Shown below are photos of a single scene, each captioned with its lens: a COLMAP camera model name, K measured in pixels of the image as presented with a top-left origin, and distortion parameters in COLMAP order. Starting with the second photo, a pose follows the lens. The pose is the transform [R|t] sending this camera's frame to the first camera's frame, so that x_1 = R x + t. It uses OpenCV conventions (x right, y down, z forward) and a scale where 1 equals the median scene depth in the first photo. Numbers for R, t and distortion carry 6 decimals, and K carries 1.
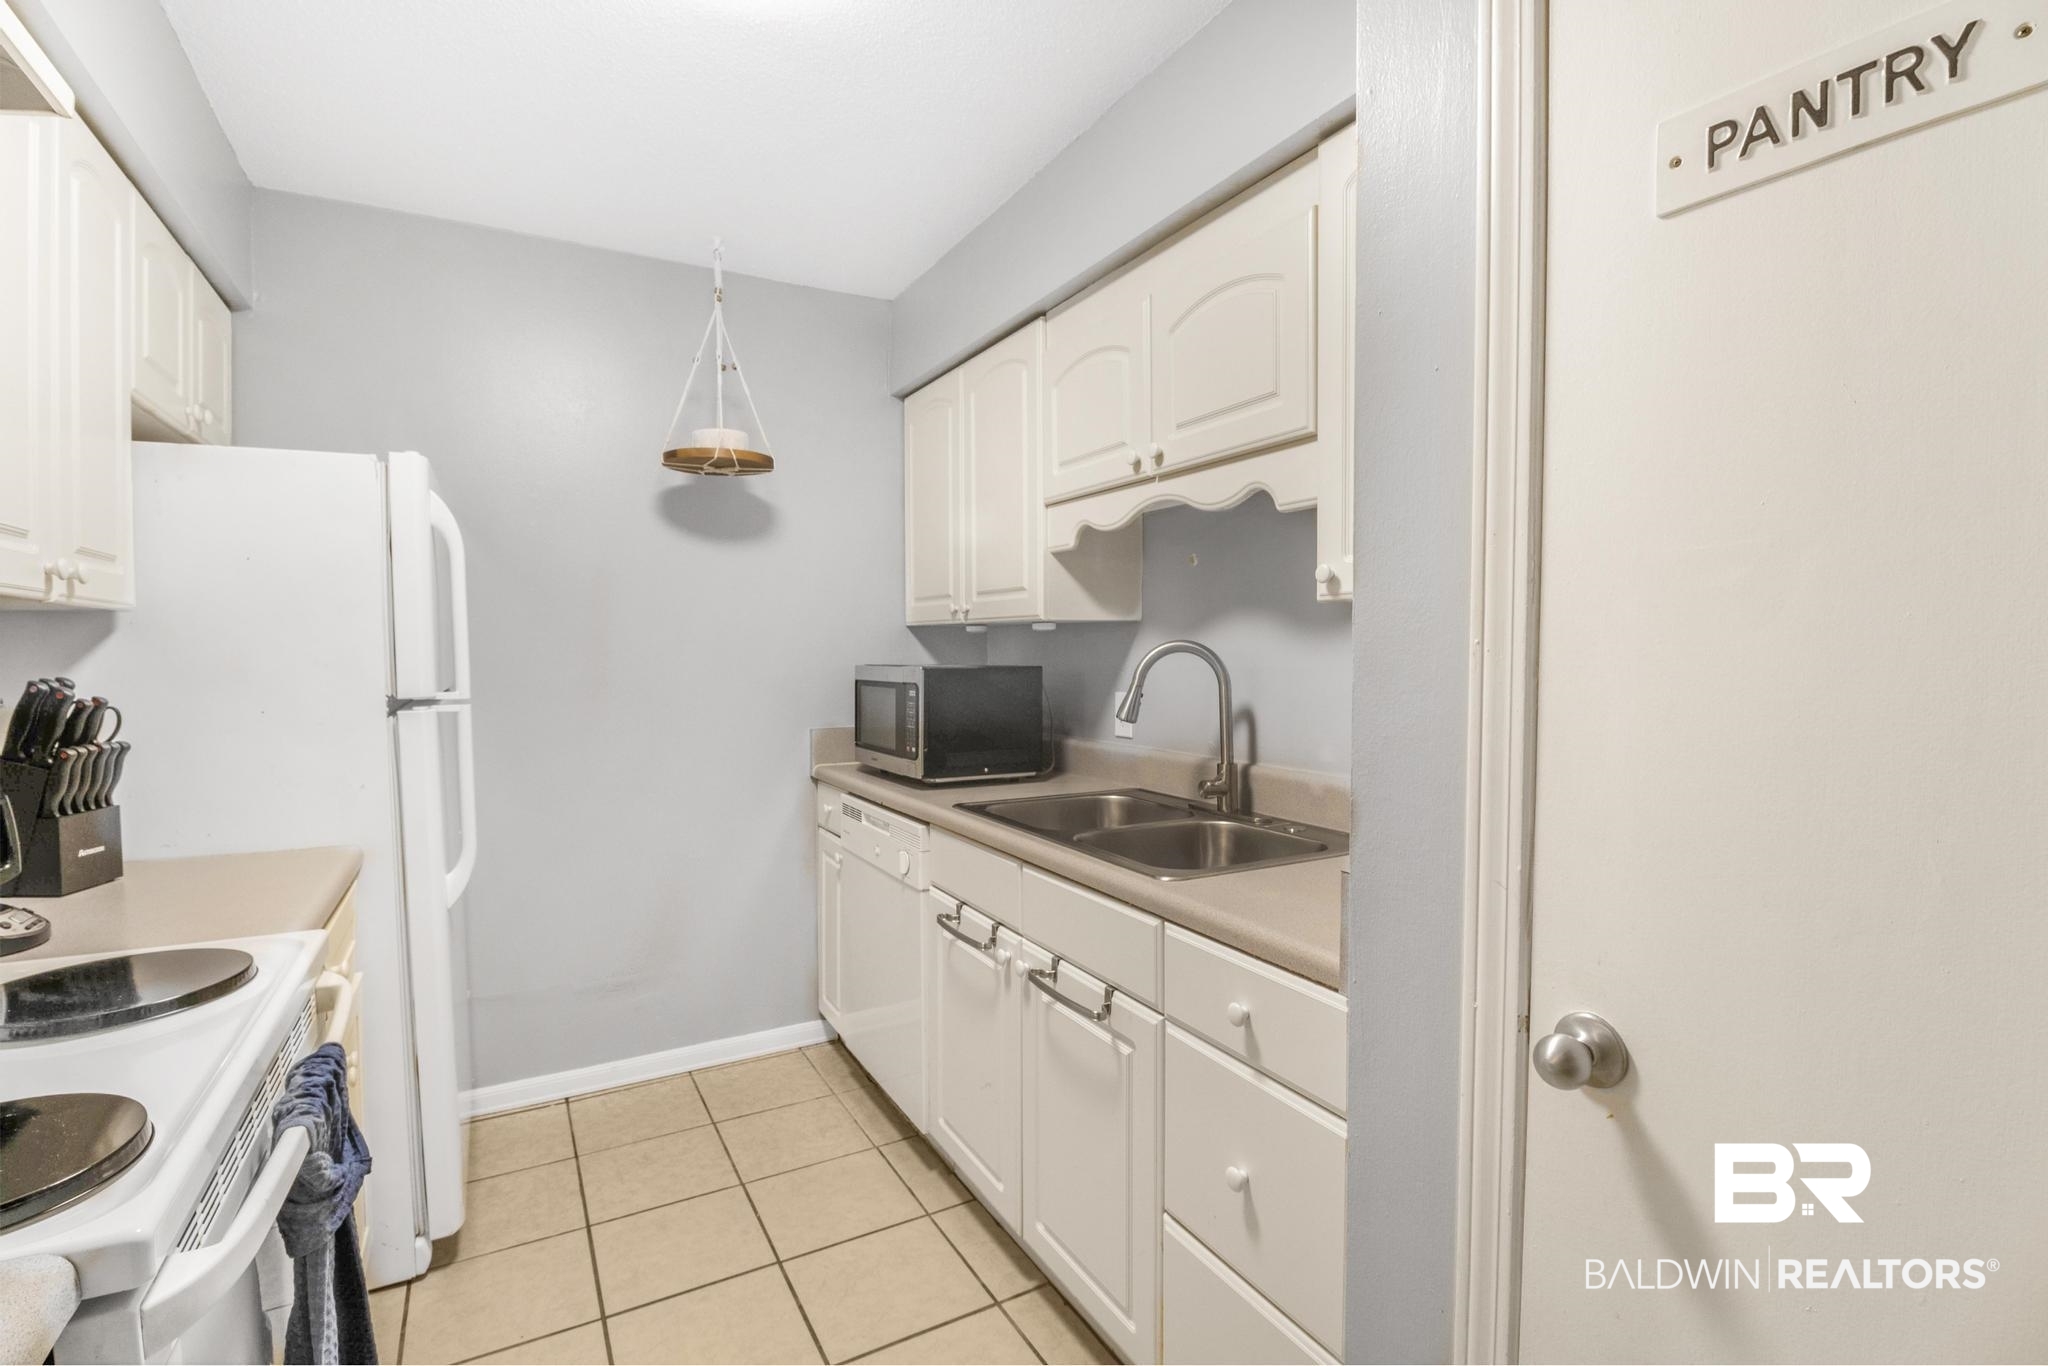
lens RADIAL K [[951.0, 0, 1074.9], [0, 951.0, 679.1], [0, 0, 1]] dist [-0.000080, -0.013307]
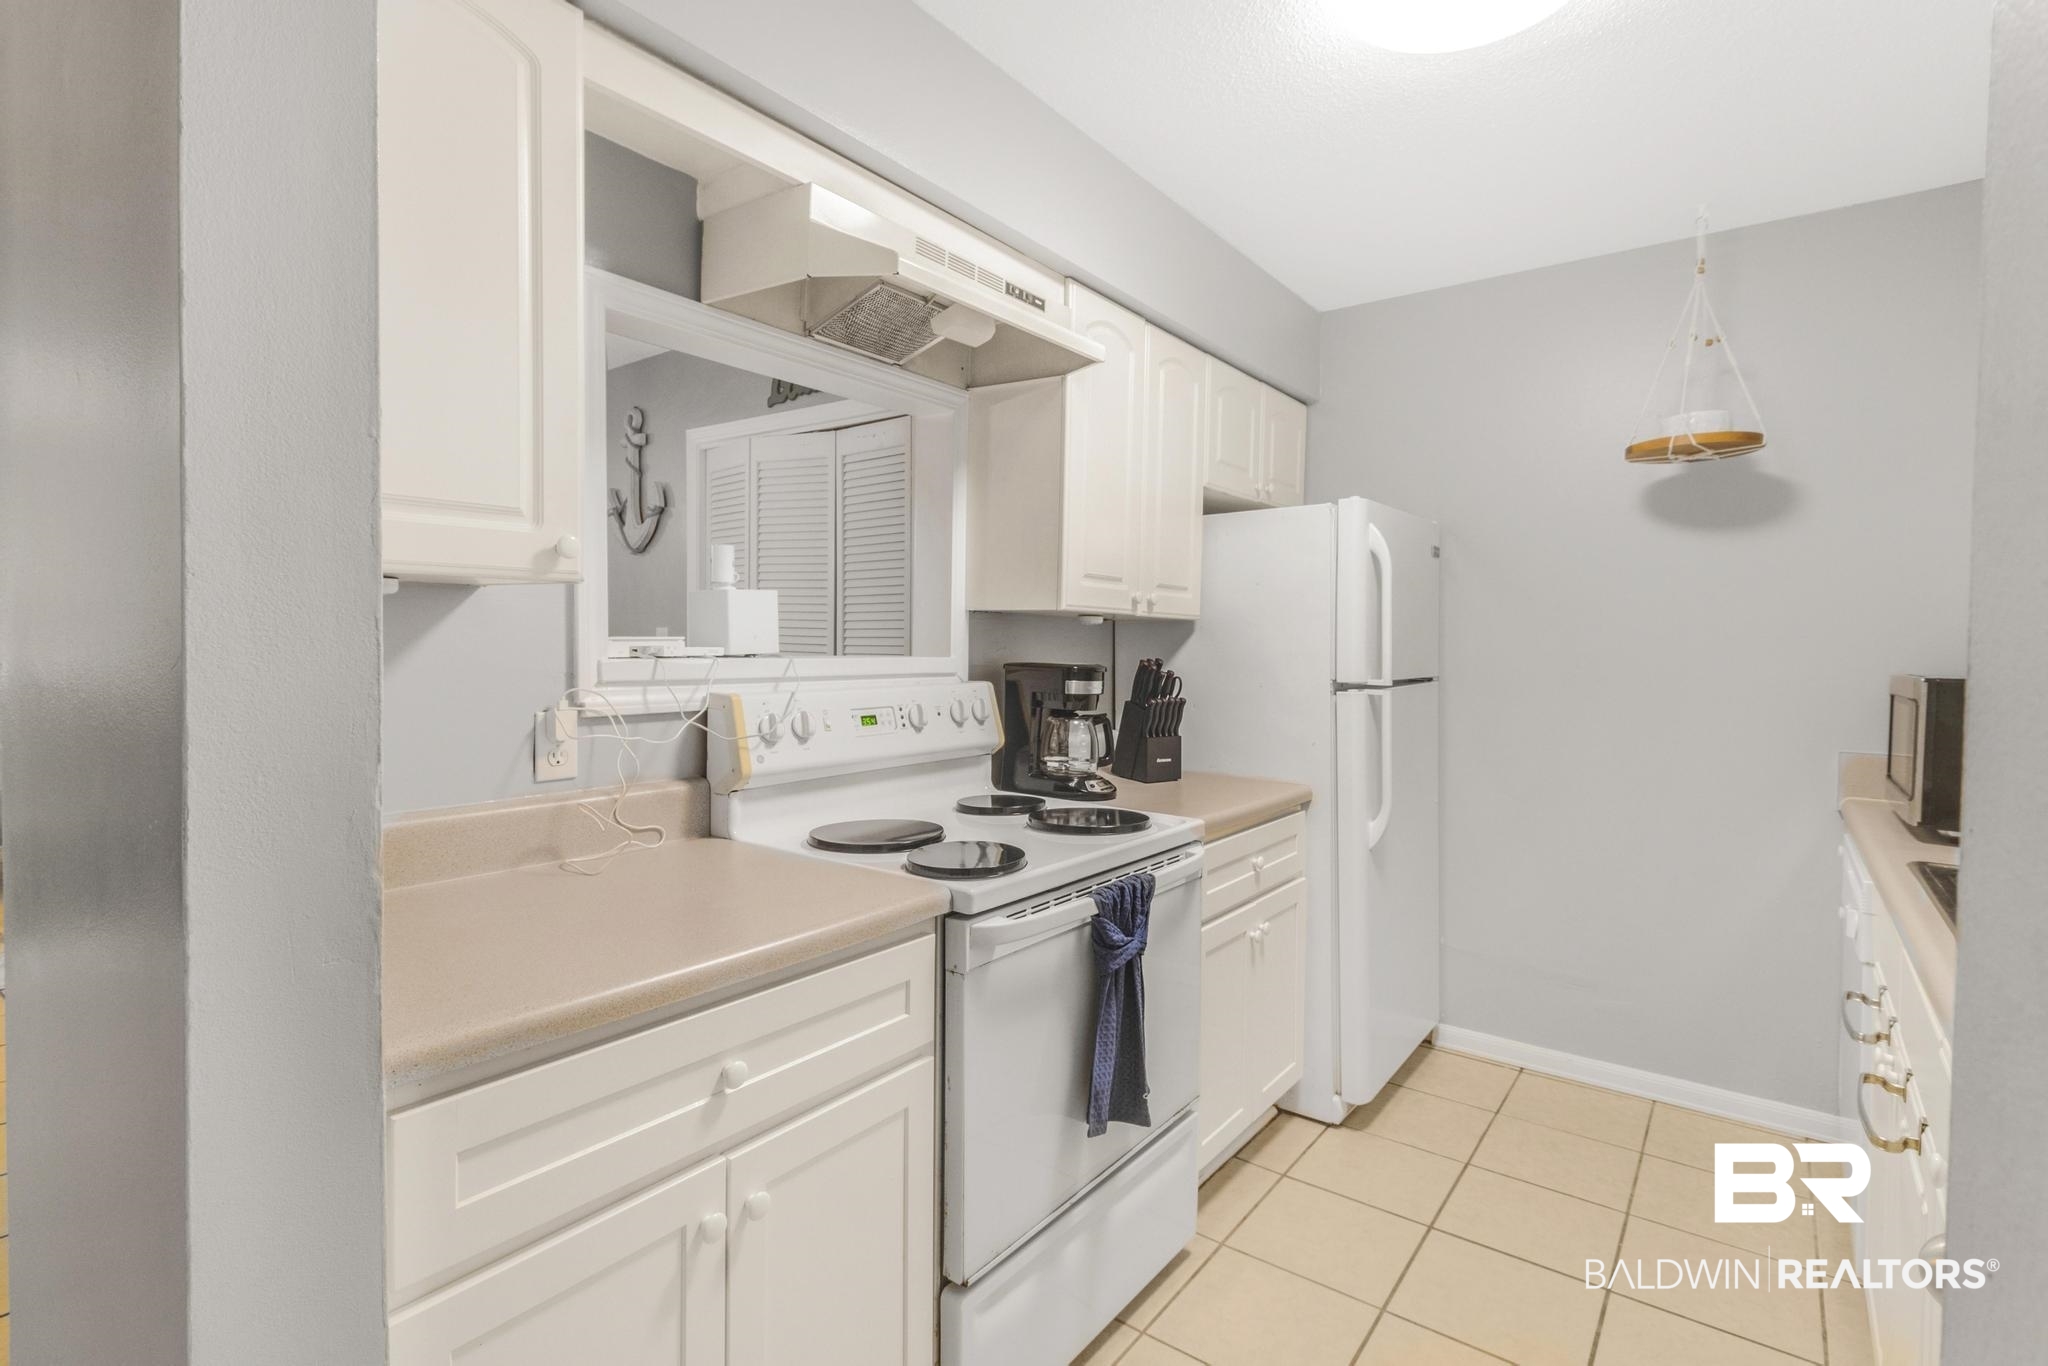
lens RADIAL K [[1009.4, 0, 1018.8], [0, 1009.4, 665.1], [0, 0, 1]] dist [0.012970, -0.000503]
pose [[0.369797, 0.028677, -0.928670, 0.411111], [-0.043819, 0.998950, 0.013398, -0.002718], [0.928079, 0.035739, 0.370665, 0.045302]]
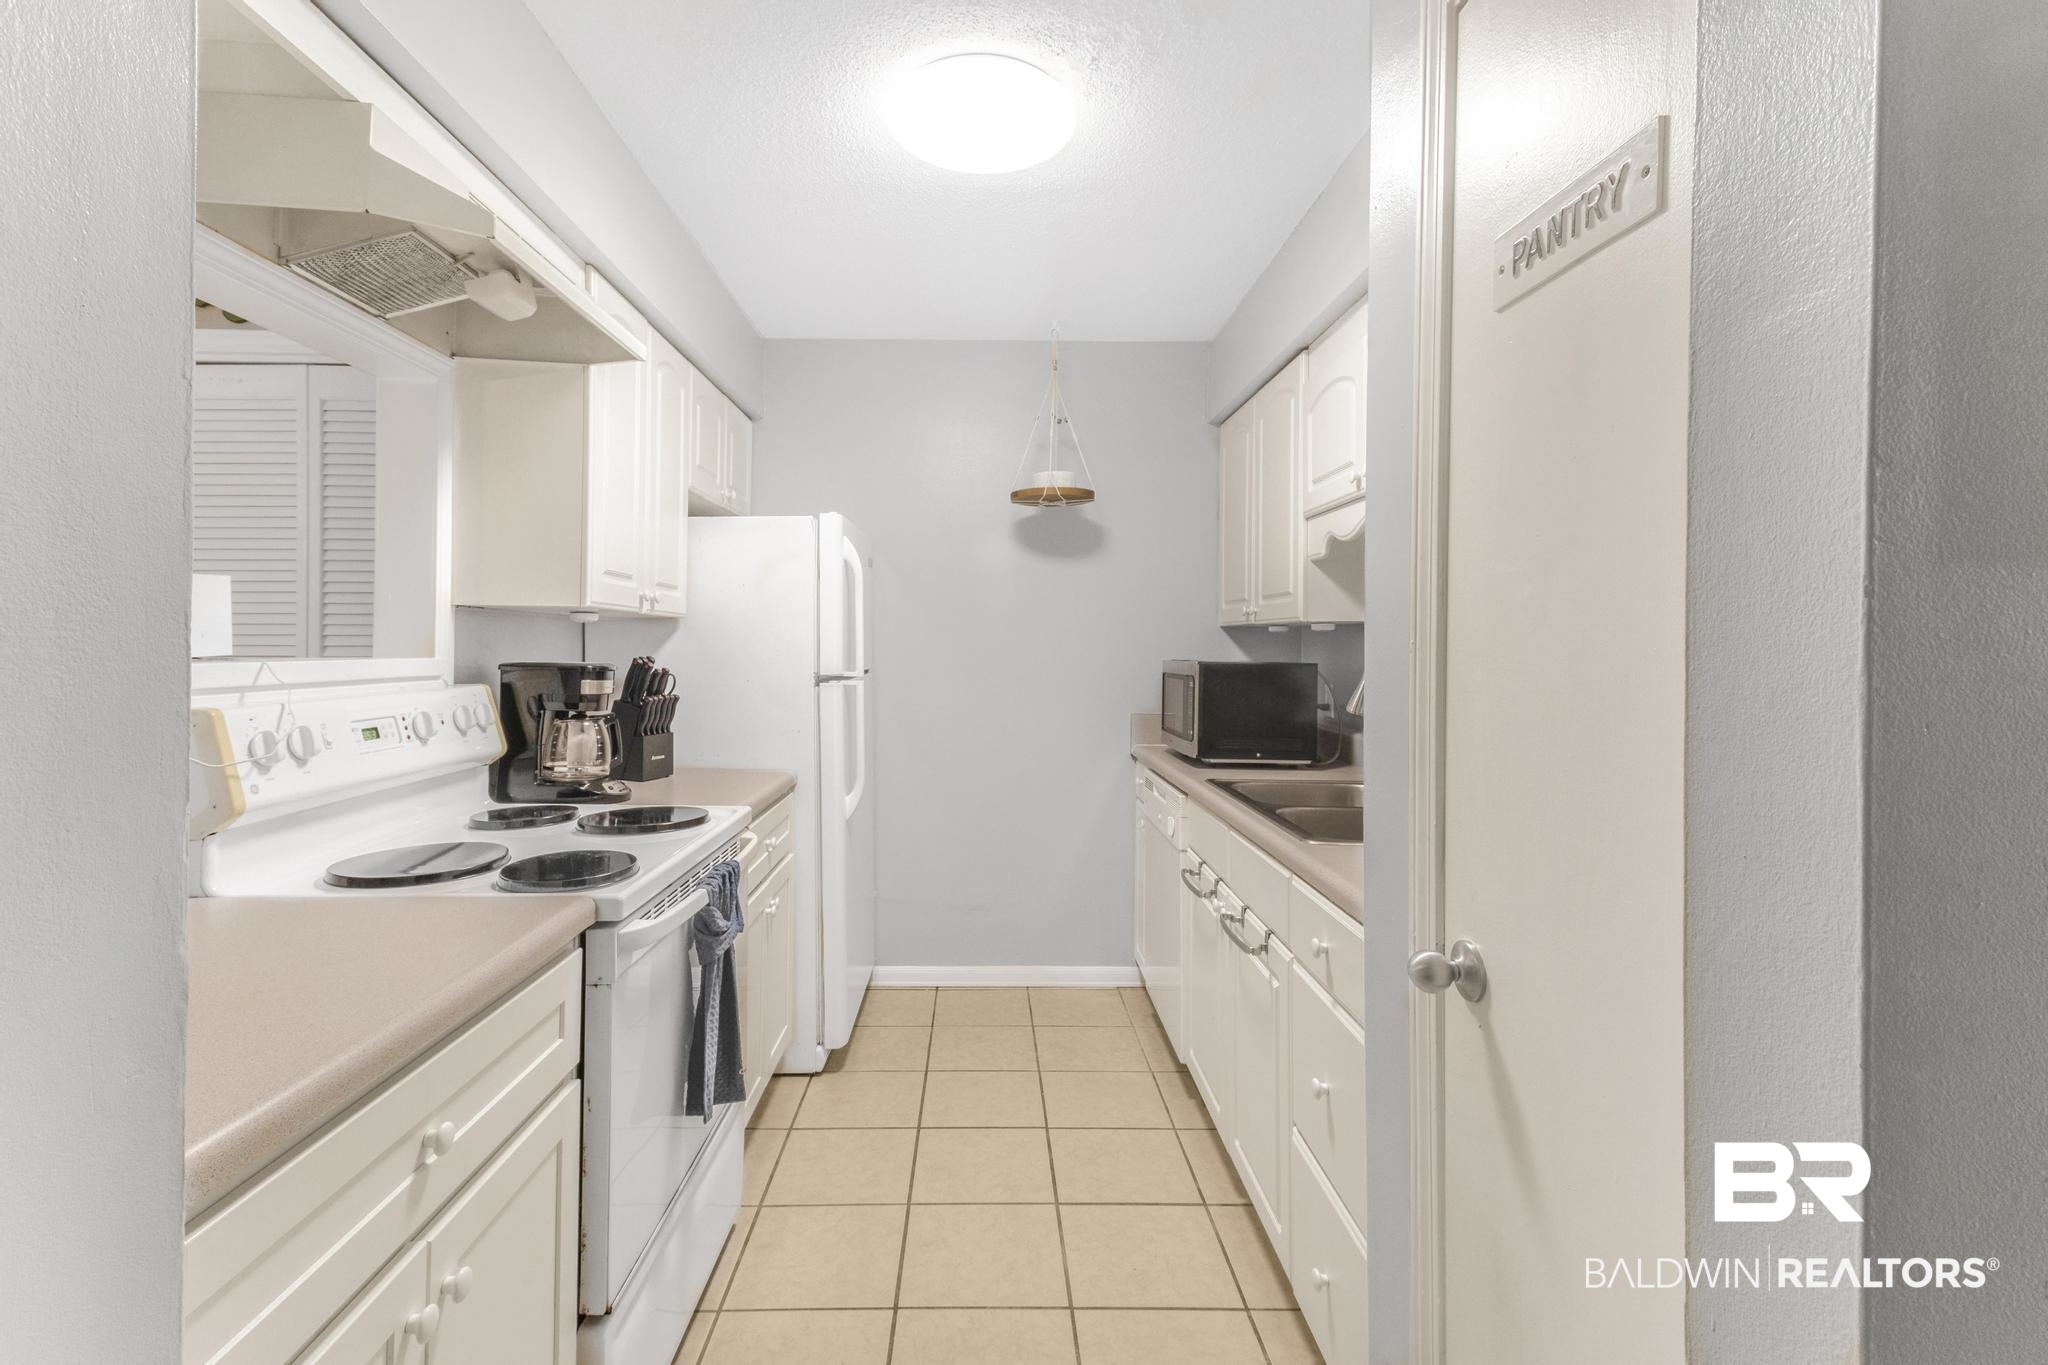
lens RADIAL K [[983.5, 0, 1042.2], [0, 983.5, 639.4], [0, 0, 1]] dist [0.017244, -0.000539]
pose [[0.881492, 0.006331, -0.472157, 0.310435], [-0.025322, 0.999105, -0.033878, 0.007467], [0.471520, 0.041819, 0.880863, -0.199712]]
